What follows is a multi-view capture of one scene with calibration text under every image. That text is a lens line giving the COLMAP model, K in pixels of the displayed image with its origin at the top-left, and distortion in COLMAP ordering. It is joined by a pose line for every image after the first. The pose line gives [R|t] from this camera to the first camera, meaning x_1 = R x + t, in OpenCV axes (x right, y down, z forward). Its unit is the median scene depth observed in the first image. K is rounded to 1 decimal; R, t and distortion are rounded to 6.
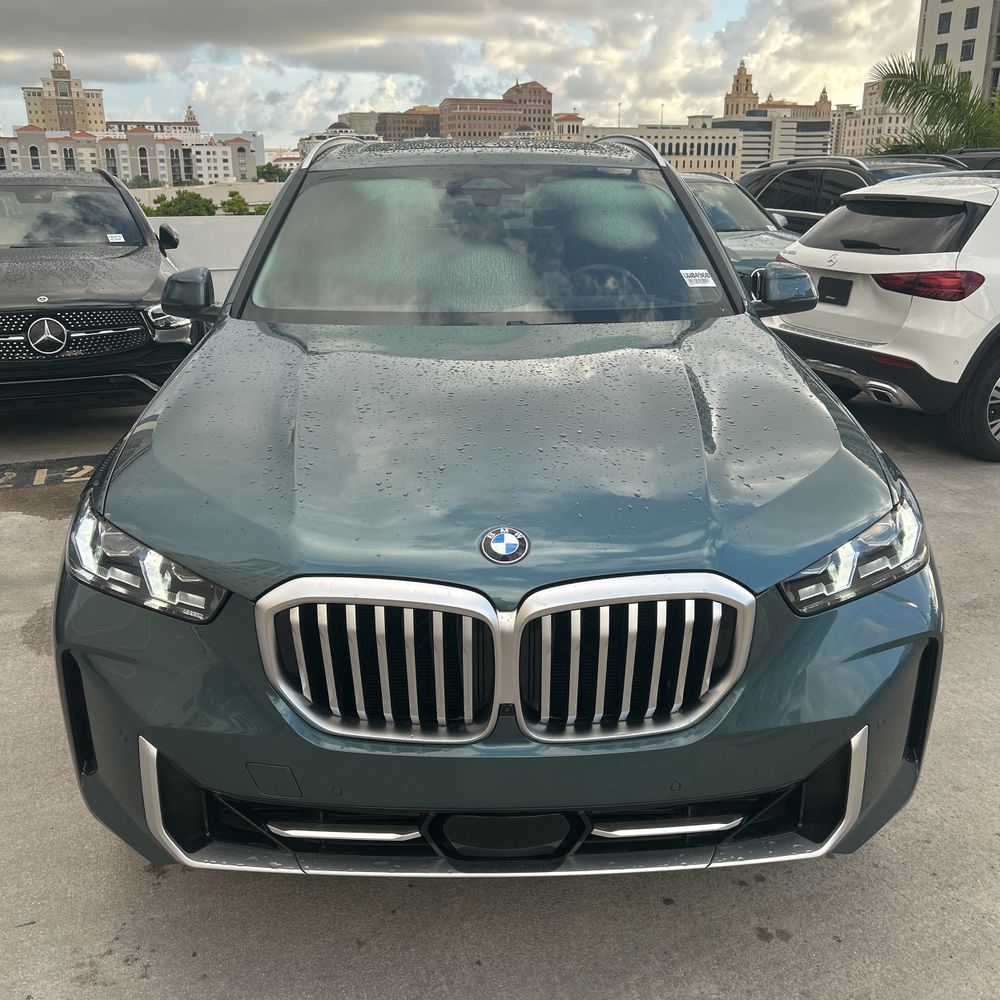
lens RADIAL K [[1011.2, 0, 496.2], [0, 1011.2, 502.3], [0, 0, 1]] dist [0.020985, 0.000000]
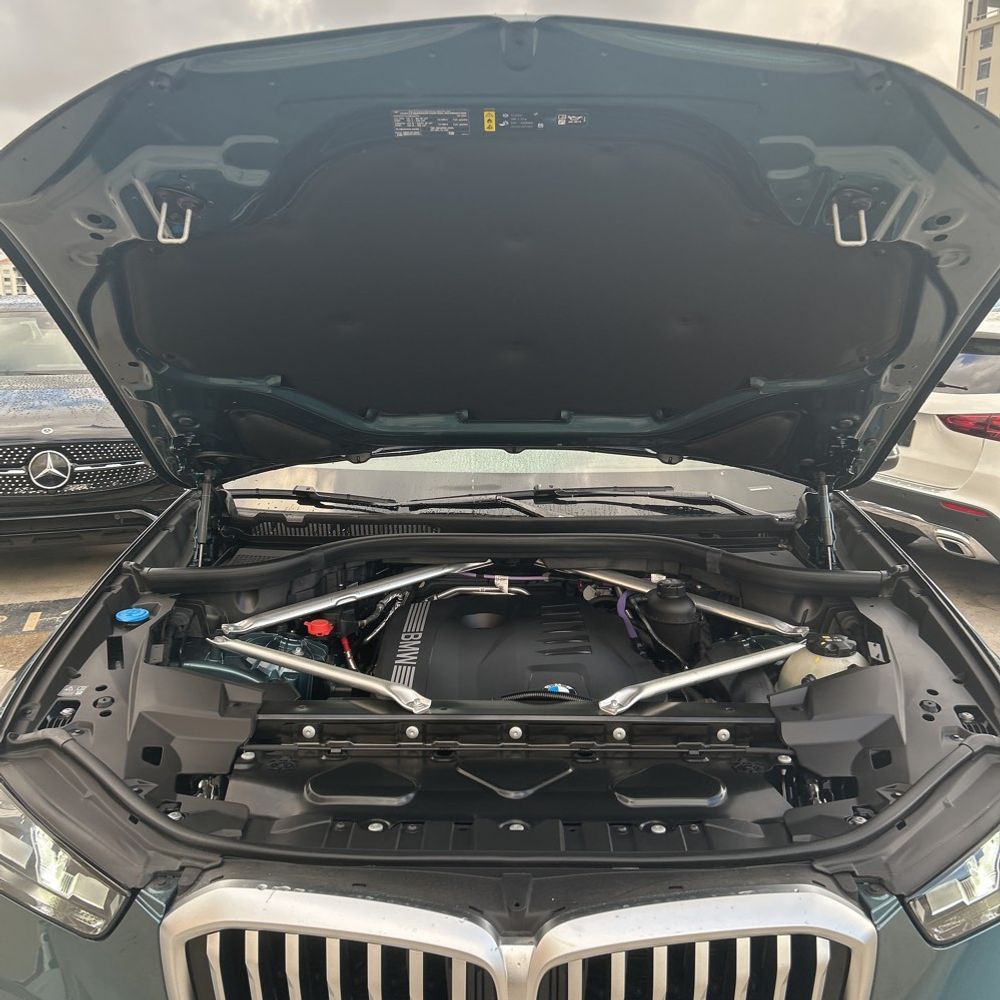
lens RADIAL K [[1011.2, 0, 508.7], [0, 1011.2, 515.7], [0, 0, 1]] dist [0.020985, 0.000000]
pose [[0.999576, 0.013768, -0.025670, 0.009070], [-0.016260, 0.994900, -0.099543, -0.058509], [0.024169, 0.099919, 0.994702, 0.138599]]
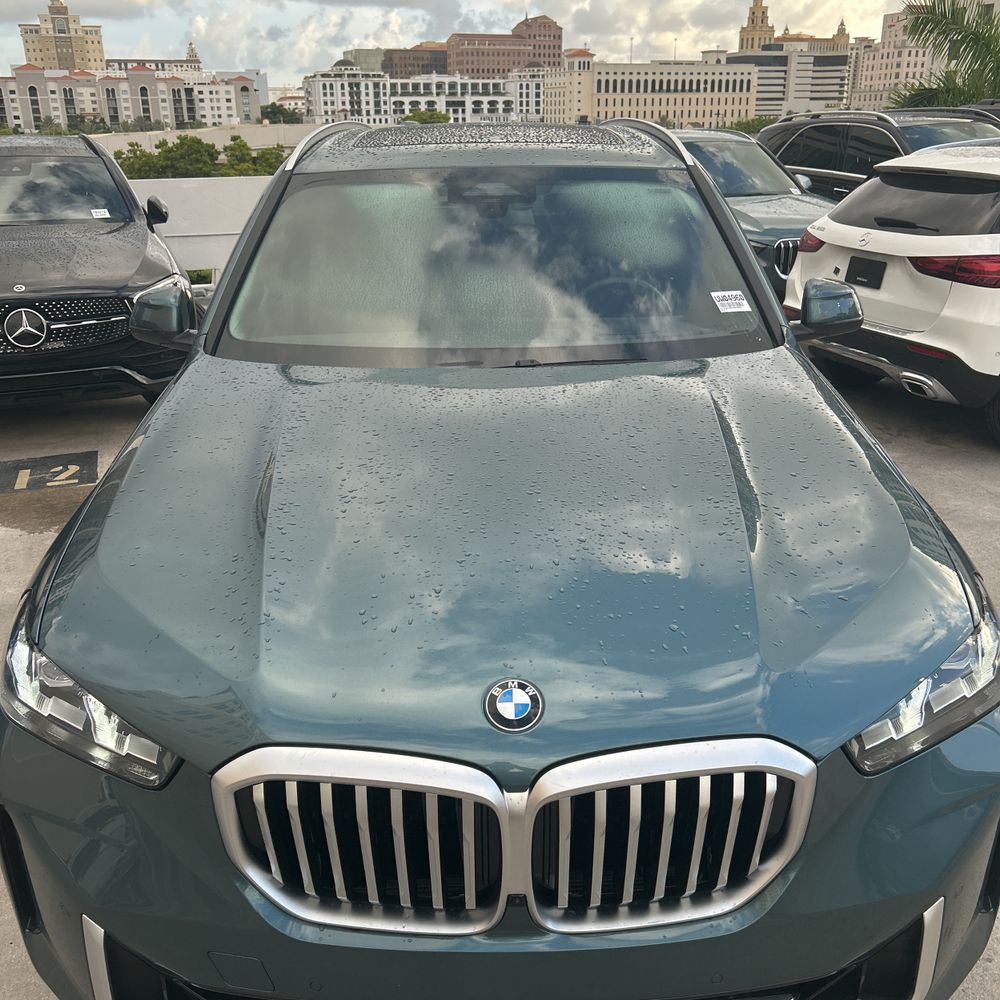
lens RADIAL K [[1011.2, 0, 504.0], [0, 1011.2, 506.9], [0, 0, 1]] dist [0.020985, 0.000000]
pose [[0.999986, -0.004388, -0.003013, 0.002064], [0.004553, 0.998343, 0.057370, -0.084368], [0.002756, -0.057383, 0.998348, 0.093760]]
